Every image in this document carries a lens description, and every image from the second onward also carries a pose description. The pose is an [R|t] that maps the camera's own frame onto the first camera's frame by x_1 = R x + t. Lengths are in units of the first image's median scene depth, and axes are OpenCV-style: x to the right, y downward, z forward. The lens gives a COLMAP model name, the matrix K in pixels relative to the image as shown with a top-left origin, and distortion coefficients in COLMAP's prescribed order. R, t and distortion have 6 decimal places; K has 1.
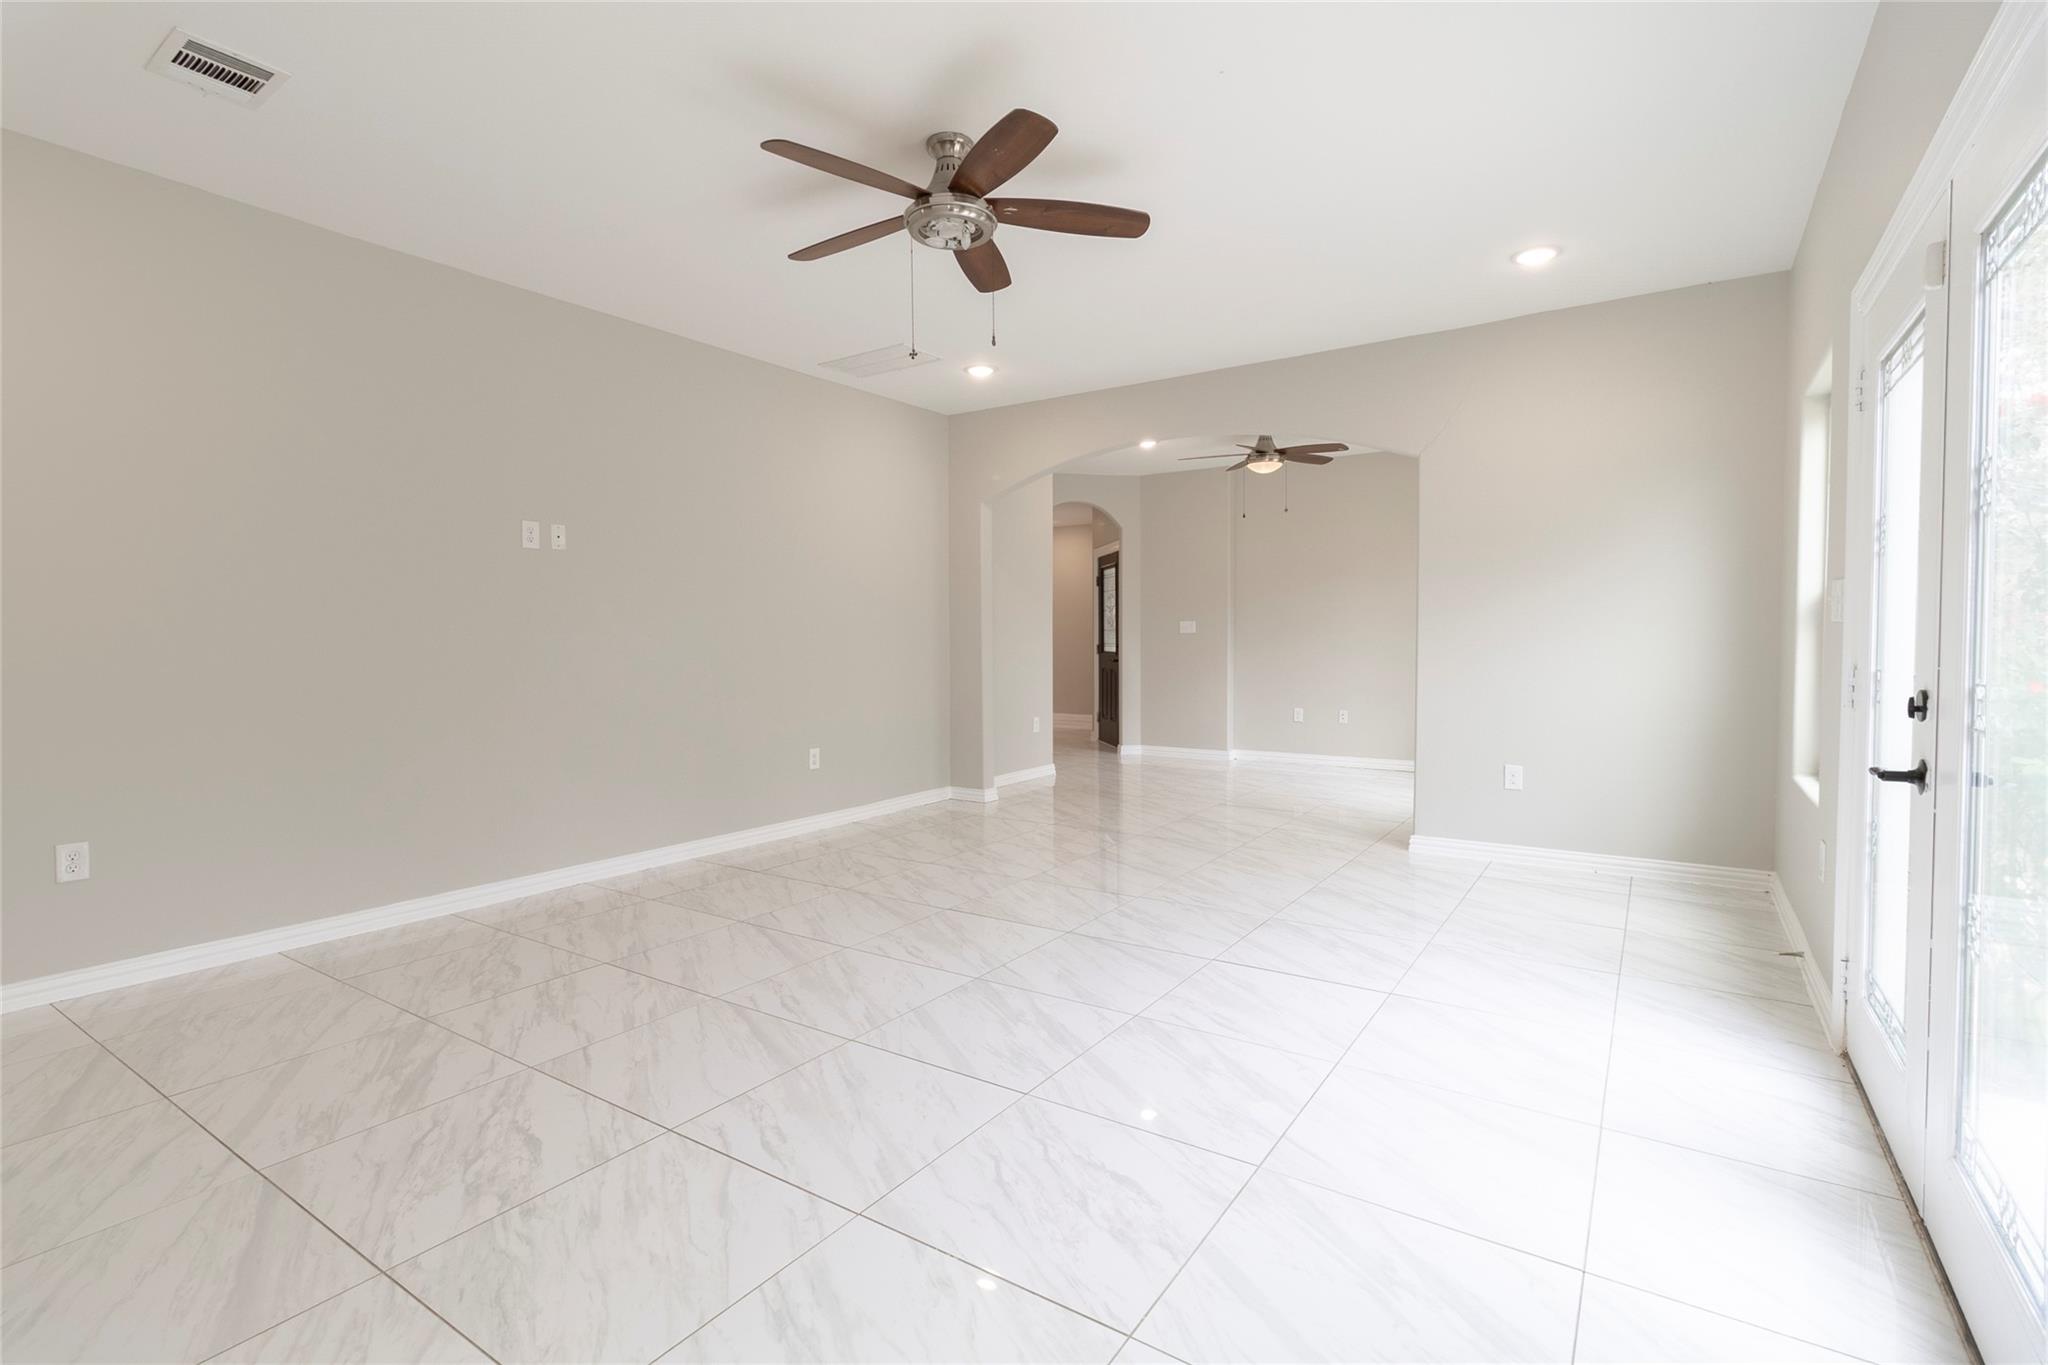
lens RADIAL K [[954.7, 0, 1028.9], [0, 954.7, 668.7], [0, 0, 1]] dist [-0.000935, 0.000584]
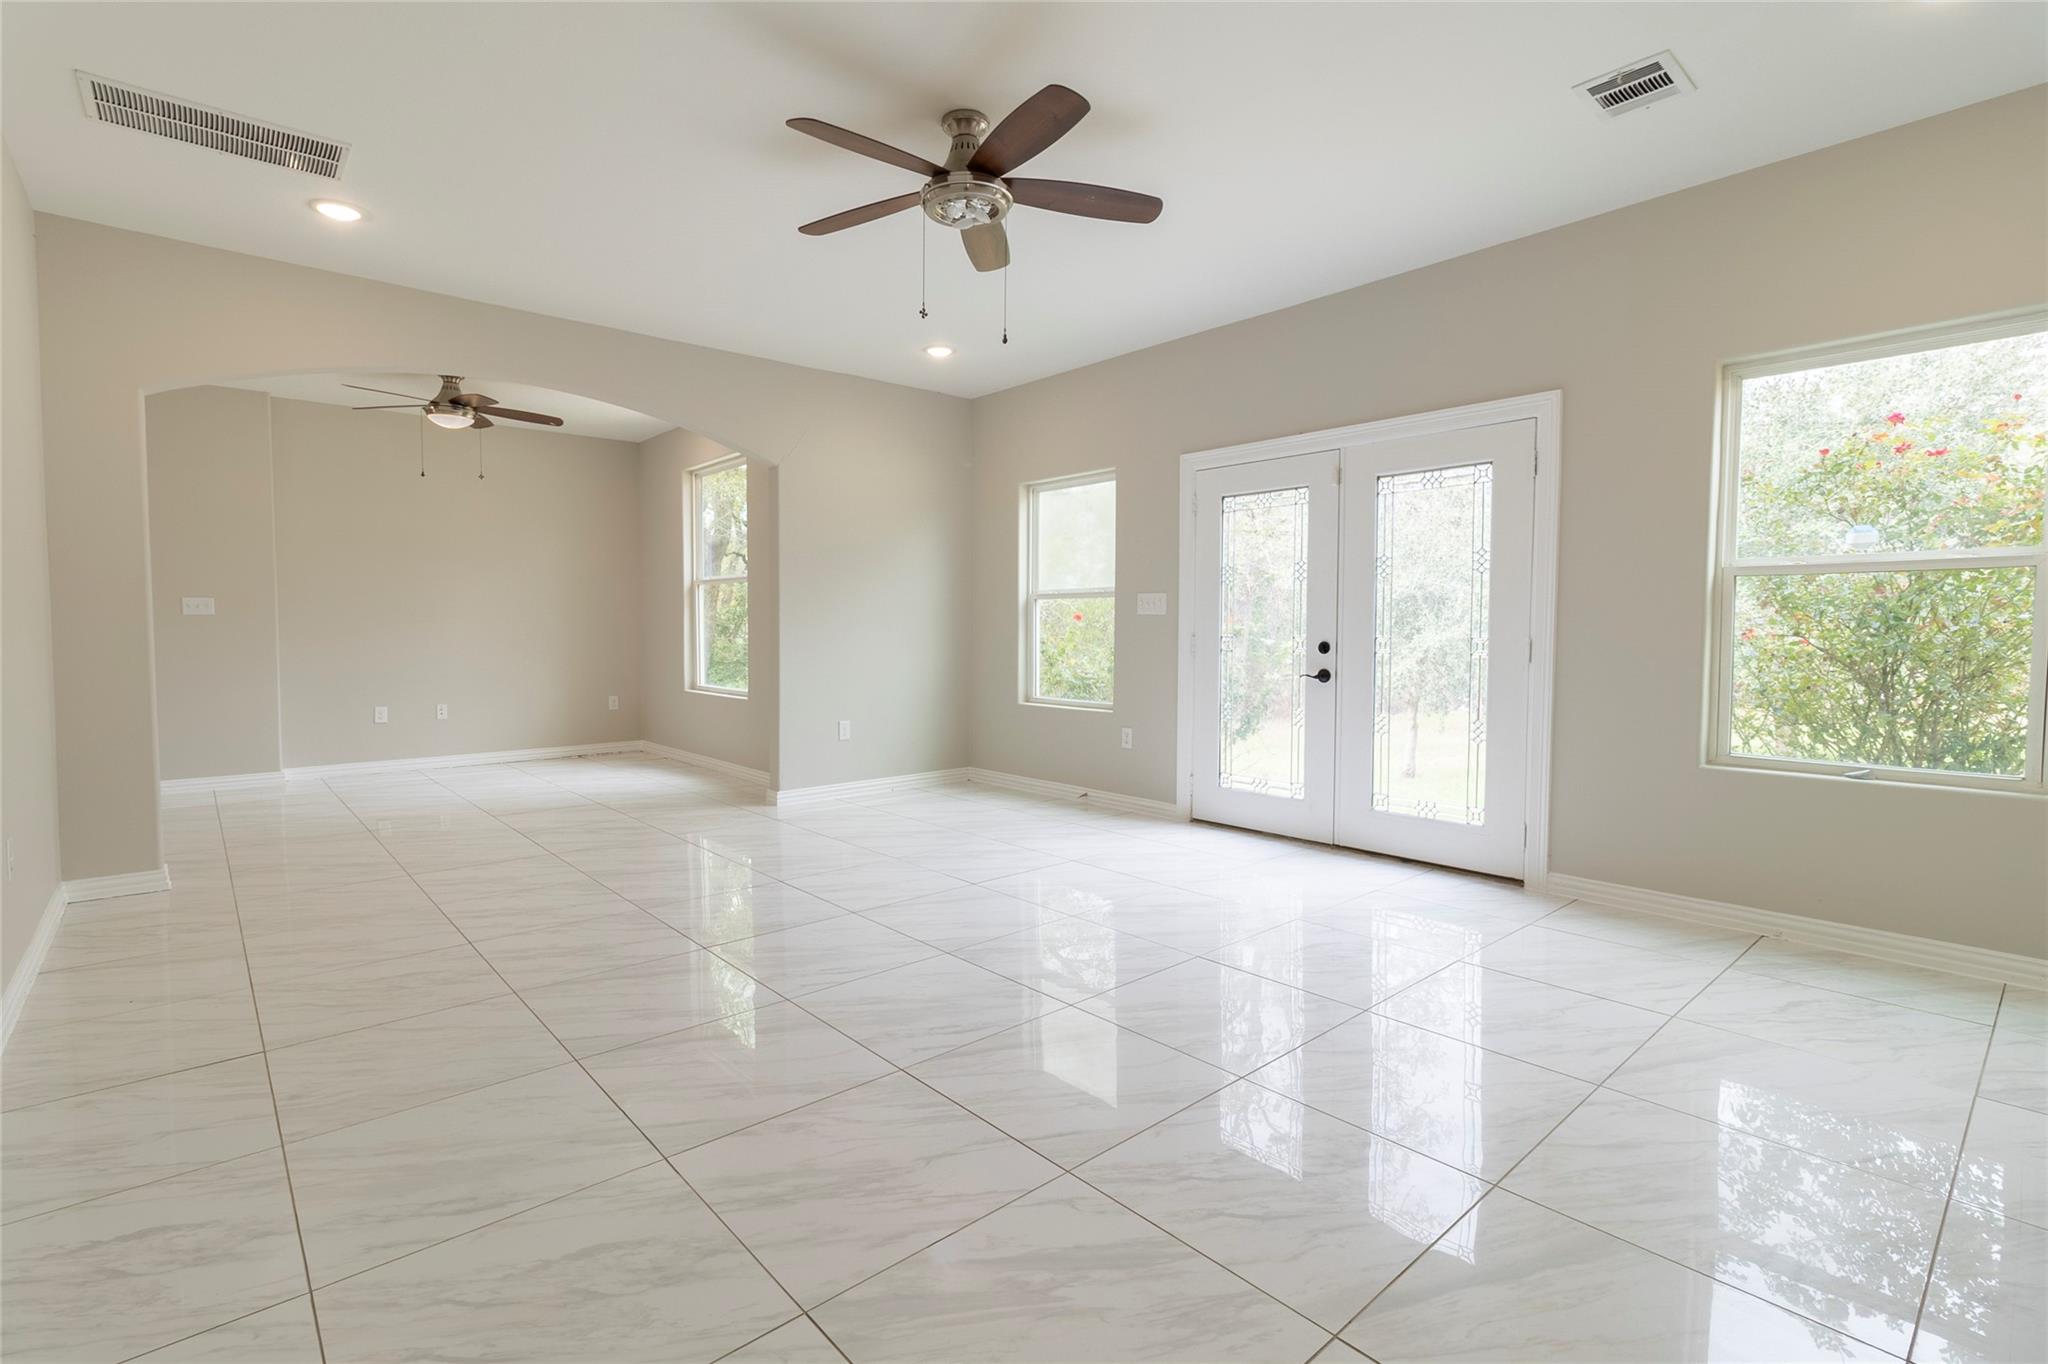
lens RADIAL K [[937.4, 0, 1019.6], [0, 937.4, 678.2], [0, 0, 1]] dist [0.001703, -0.000448]
pose [[0.255196, -0.049034, 0.965645, -1.001253], [0.028520, 0.998660, 0.043173, -0.008678], [-0.966469, 0.016523, 0.256252, 0.677911]]
